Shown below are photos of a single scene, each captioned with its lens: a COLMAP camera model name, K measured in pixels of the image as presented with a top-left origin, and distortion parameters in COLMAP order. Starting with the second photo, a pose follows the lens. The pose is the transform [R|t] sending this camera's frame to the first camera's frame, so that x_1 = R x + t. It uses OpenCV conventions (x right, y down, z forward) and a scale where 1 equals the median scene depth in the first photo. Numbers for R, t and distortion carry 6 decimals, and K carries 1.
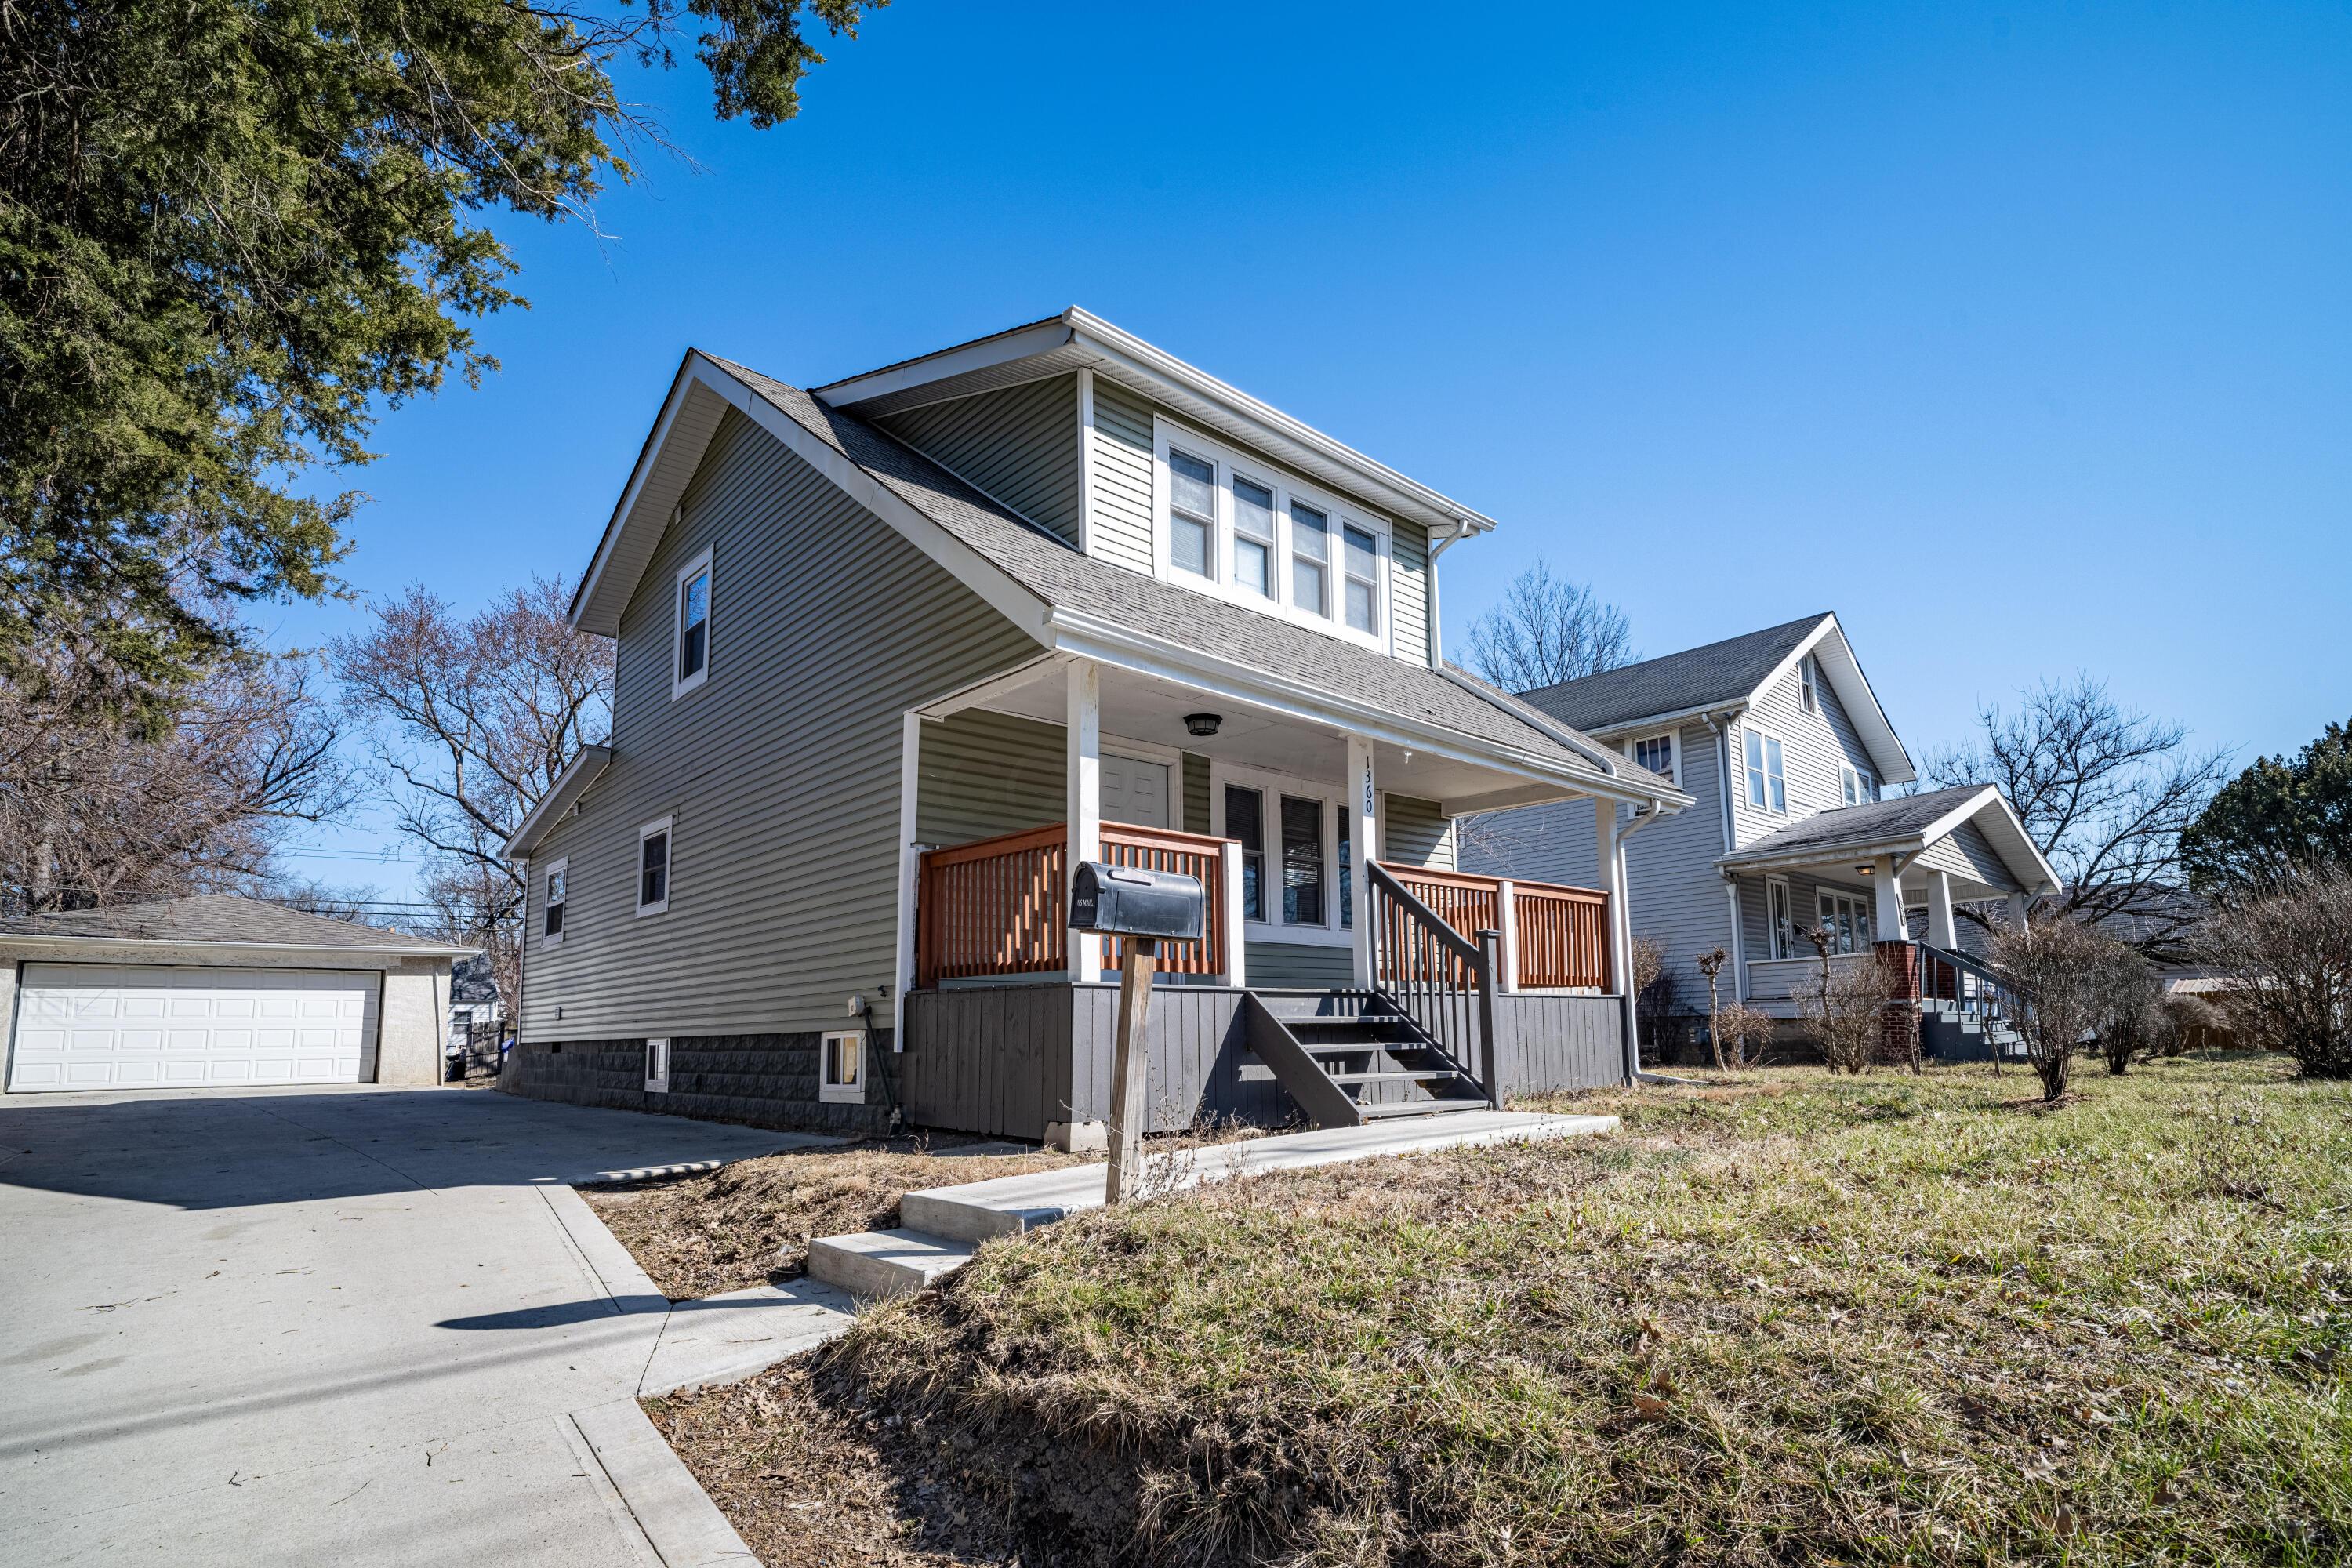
lens RADIAL K [[1110.7, 0, 1175.2], [0, 1110.7, 759.1], [0, 0, 1]] dist [-0.001397, -0.001425]
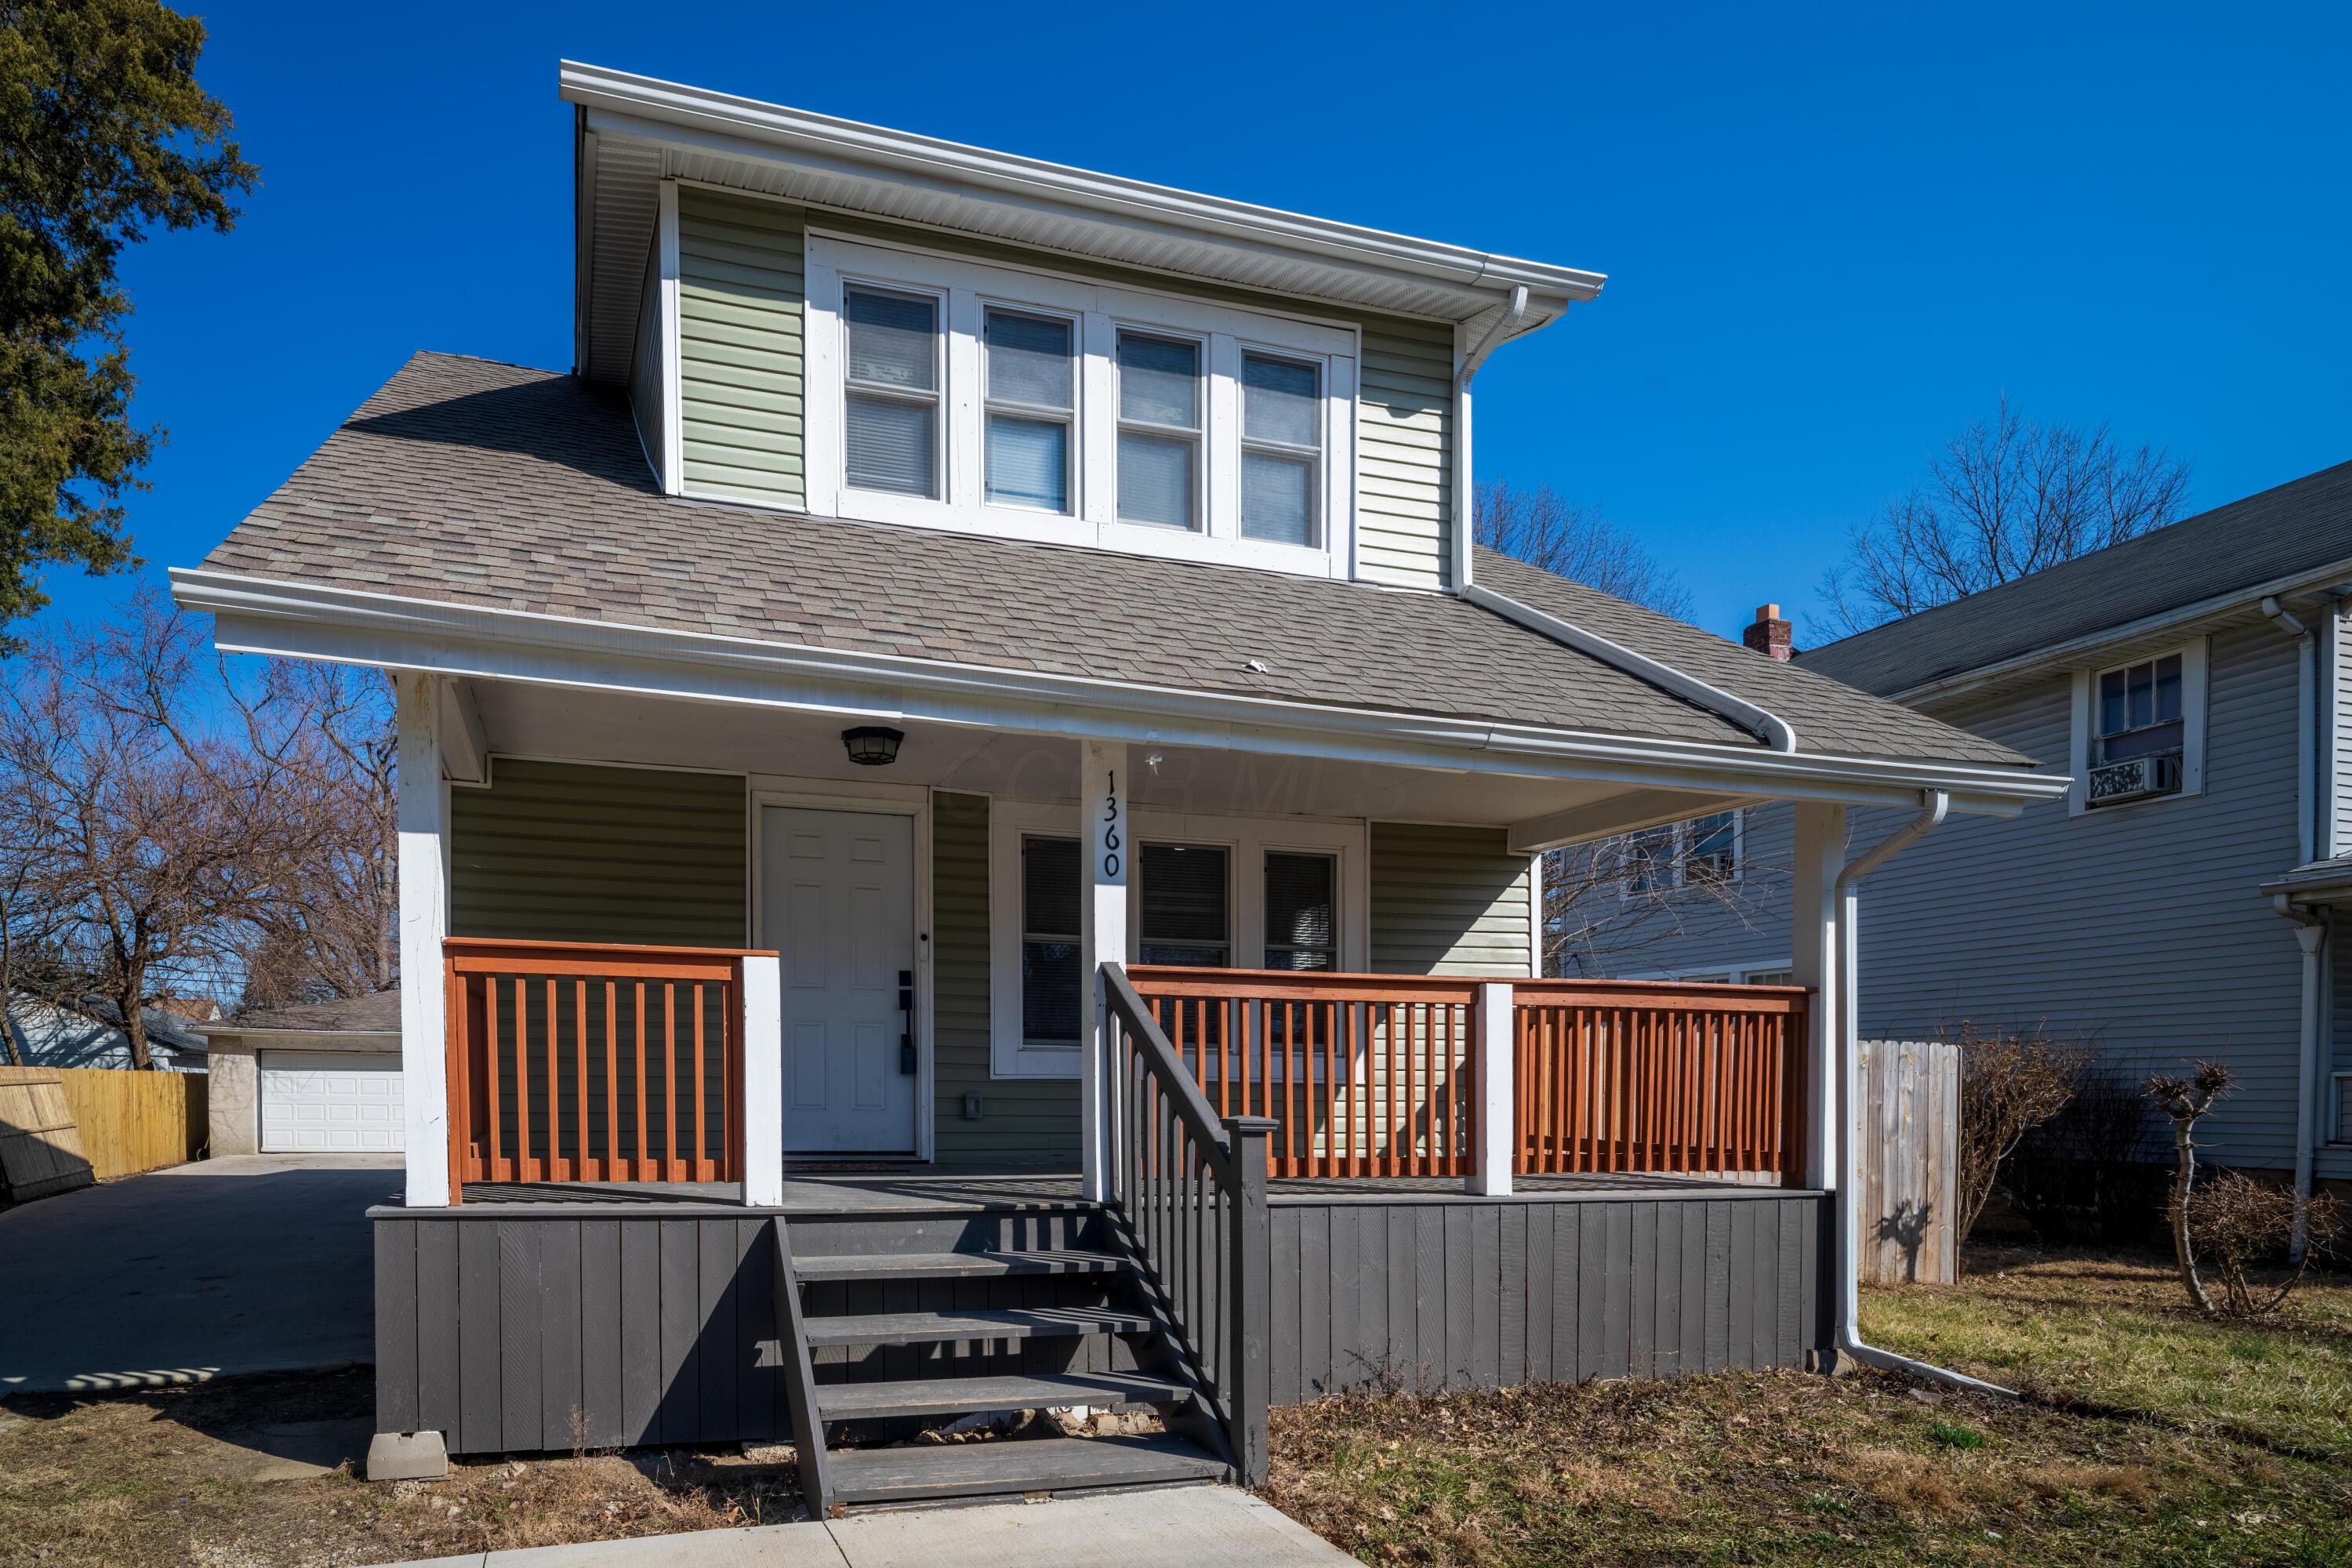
lens RADIAL K [[1134.6, 0, 864.4], [0, 1134.6, 1002.9], [0, 0, 1]] dist [-0.002652, -0.001280]
pose [[0.878360, -0.011318, -0.477865, 0.249286], [0.092107, 0.984992, 0.145972, 0.012597], [0.469041, -0.172231, 0.866220, 0.343156]]
